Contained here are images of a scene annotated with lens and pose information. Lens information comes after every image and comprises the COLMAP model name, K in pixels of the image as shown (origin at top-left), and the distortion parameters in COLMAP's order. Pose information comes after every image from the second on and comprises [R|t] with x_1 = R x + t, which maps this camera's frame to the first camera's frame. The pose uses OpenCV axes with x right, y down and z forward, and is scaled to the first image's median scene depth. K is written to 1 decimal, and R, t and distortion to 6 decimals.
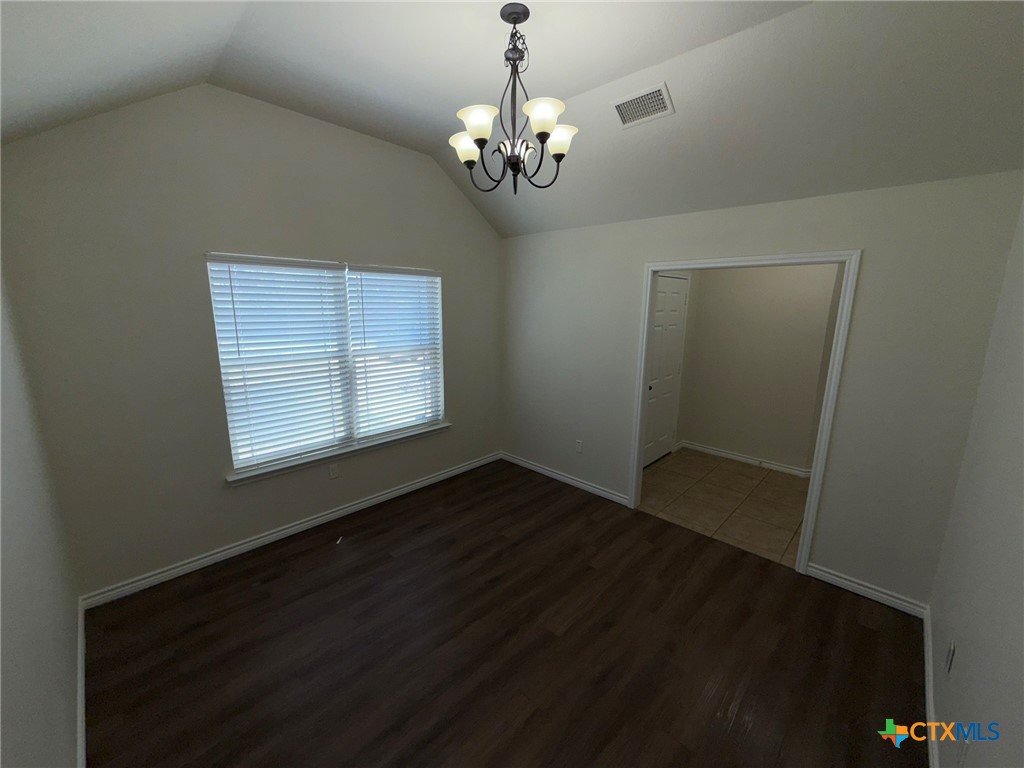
lens RADIAL K [[404.5, 0, 515.4], [0, 404.5, 386.9], [0, 0, 1]] dist [0.000411, -0.000004]
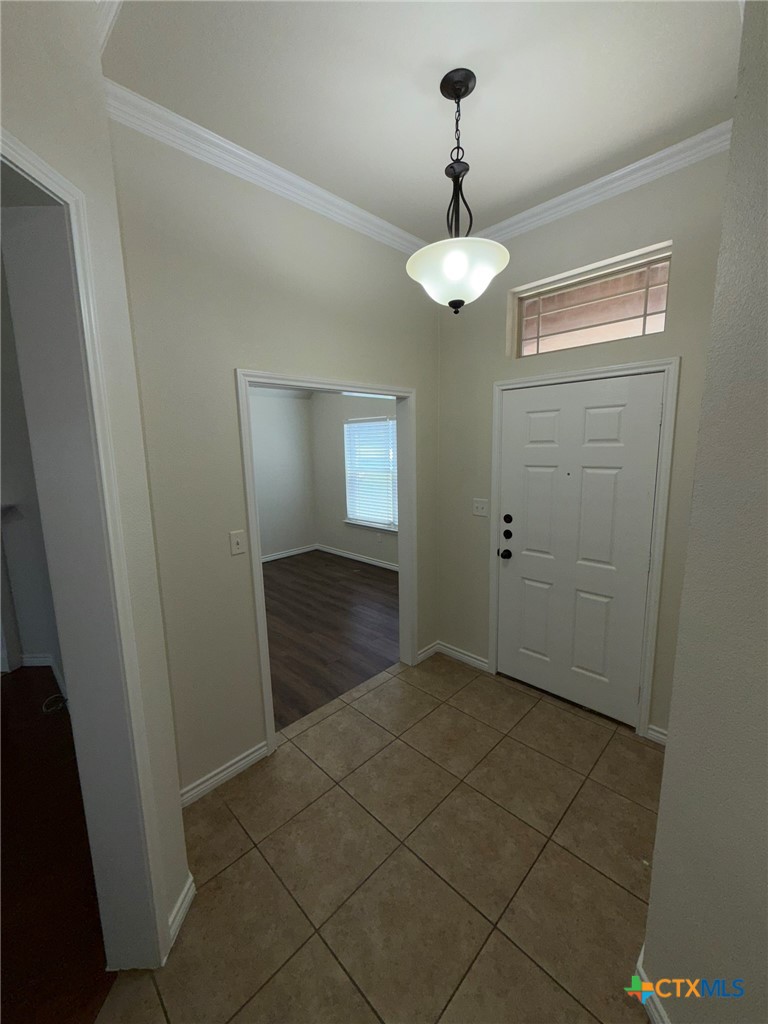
lens RADIAL K [[409.3, 0, 384.0], [0, 409.3, 512.0], [0, 0, 1]] dist [0.001471, -0.000012]
pose [[-0.010168, 0.156098, -0.987689, 1.270960], [-0.182068, 0.970940, 0.155326, -0.174602], [0.983233, 0.181406, 0.018548, 0.986976]]
